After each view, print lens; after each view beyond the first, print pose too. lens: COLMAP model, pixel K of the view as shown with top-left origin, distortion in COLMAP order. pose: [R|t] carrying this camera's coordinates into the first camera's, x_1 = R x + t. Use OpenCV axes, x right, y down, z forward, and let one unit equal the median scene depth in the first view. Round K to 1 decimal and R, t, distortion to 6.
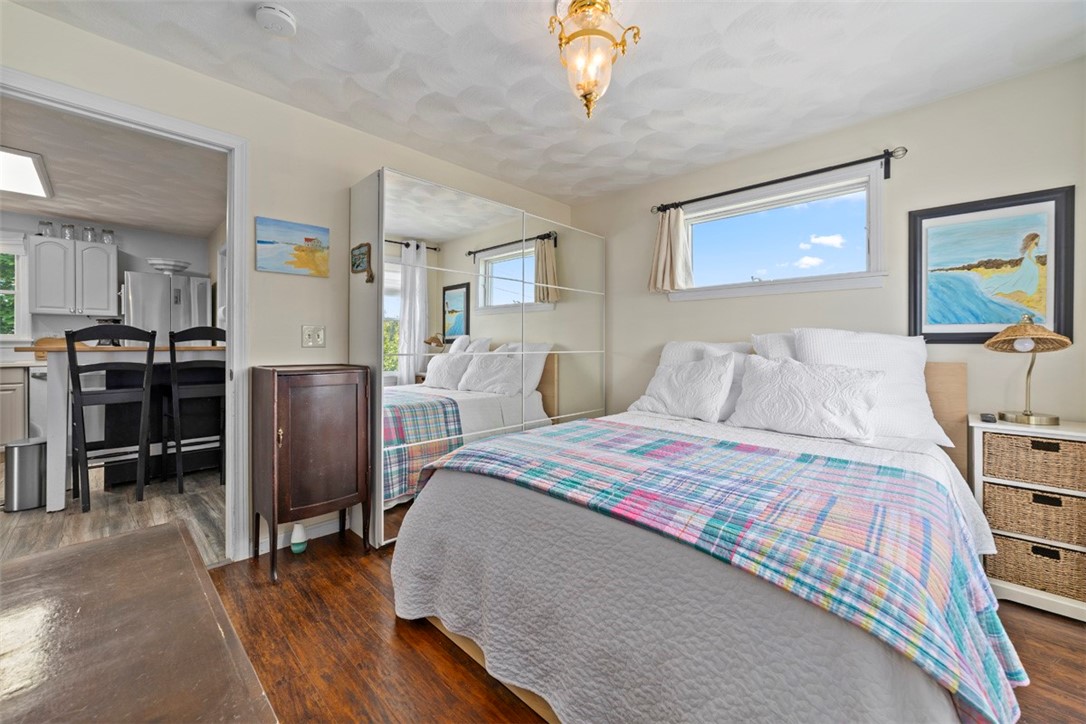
lens RADIAL K [[430.7, 0, 543.0], [0, 430.7, 344.0], [0, 0, 1]] dist [-0.002456, 0.000287]
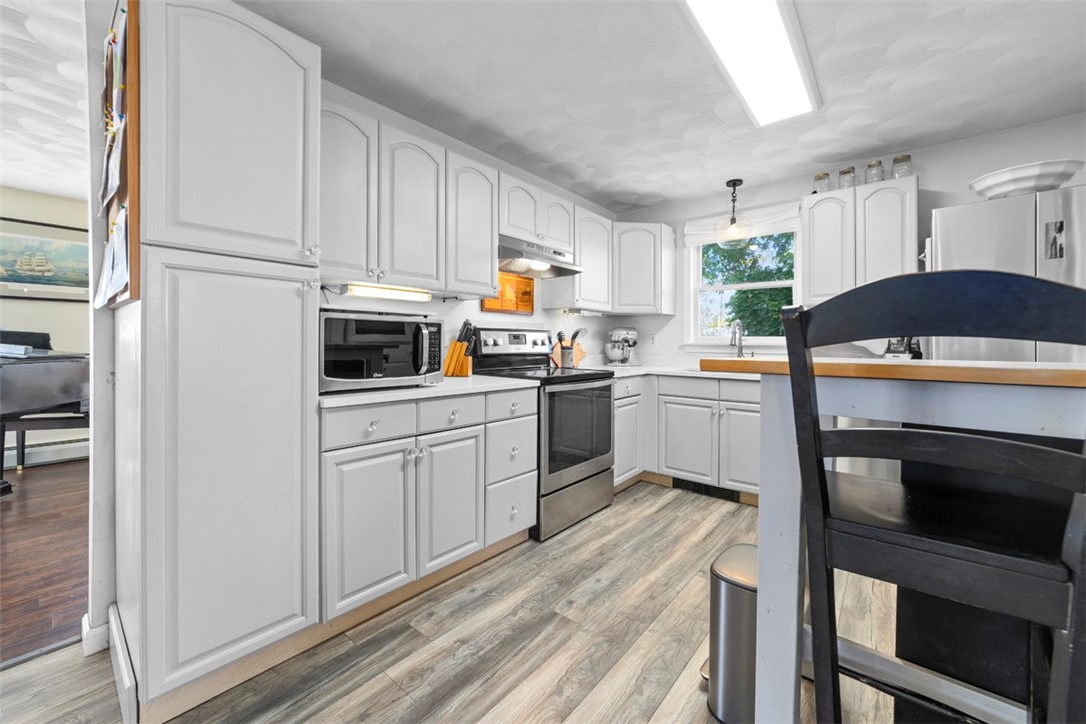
lens RADIAL K [[430.7, 0, 543.0], [0, 430.7, 344.0], [0, 0, 1]] dist [-0.002456, 0.000287]
pose [[0.090700, -0.004800, -0.995867, -0.515905], [-0.006684, 0.999963, -0.005429, -0.001970], [0.995856, 0.007148, 0.090664, 0.501478]]
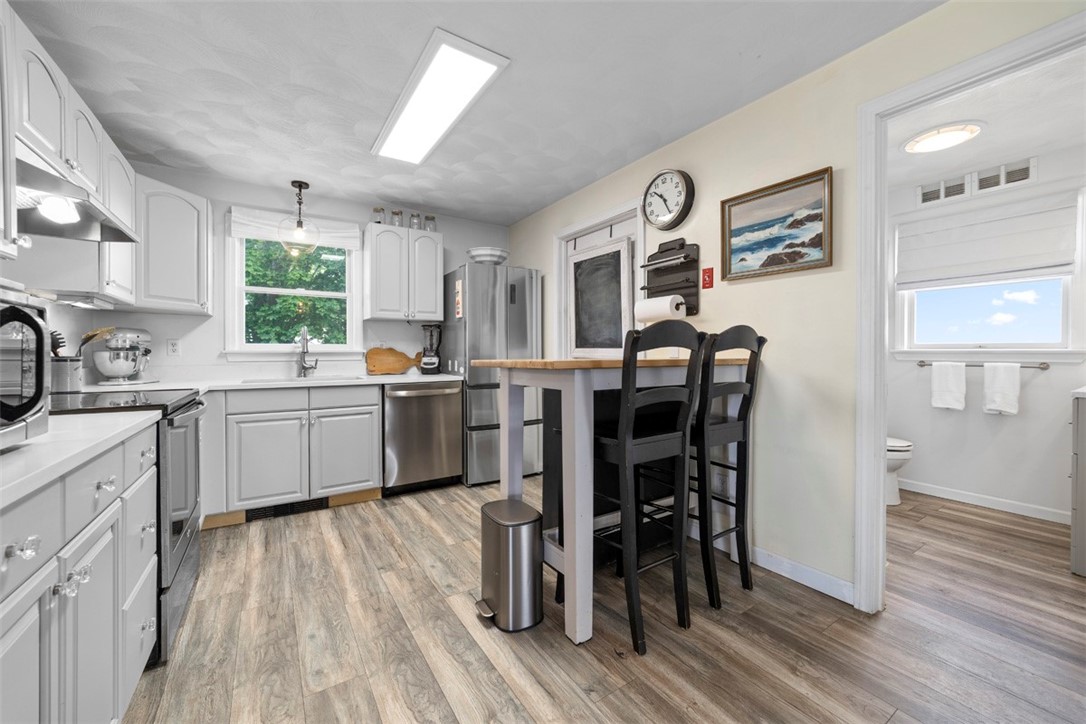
lens RADIAL K [[422.0, 0, 541.3], [0, 422.0, 358.1], [0, 0, 1]] dist [0.000409, 0.000554]
pose [[0.977046, -0.004609, -0.212980, -0.691553], [0.007146, 0.999912, 0.011145, -0.002378], [0.212910, -0.012411, 0.976993, 0.281188]]
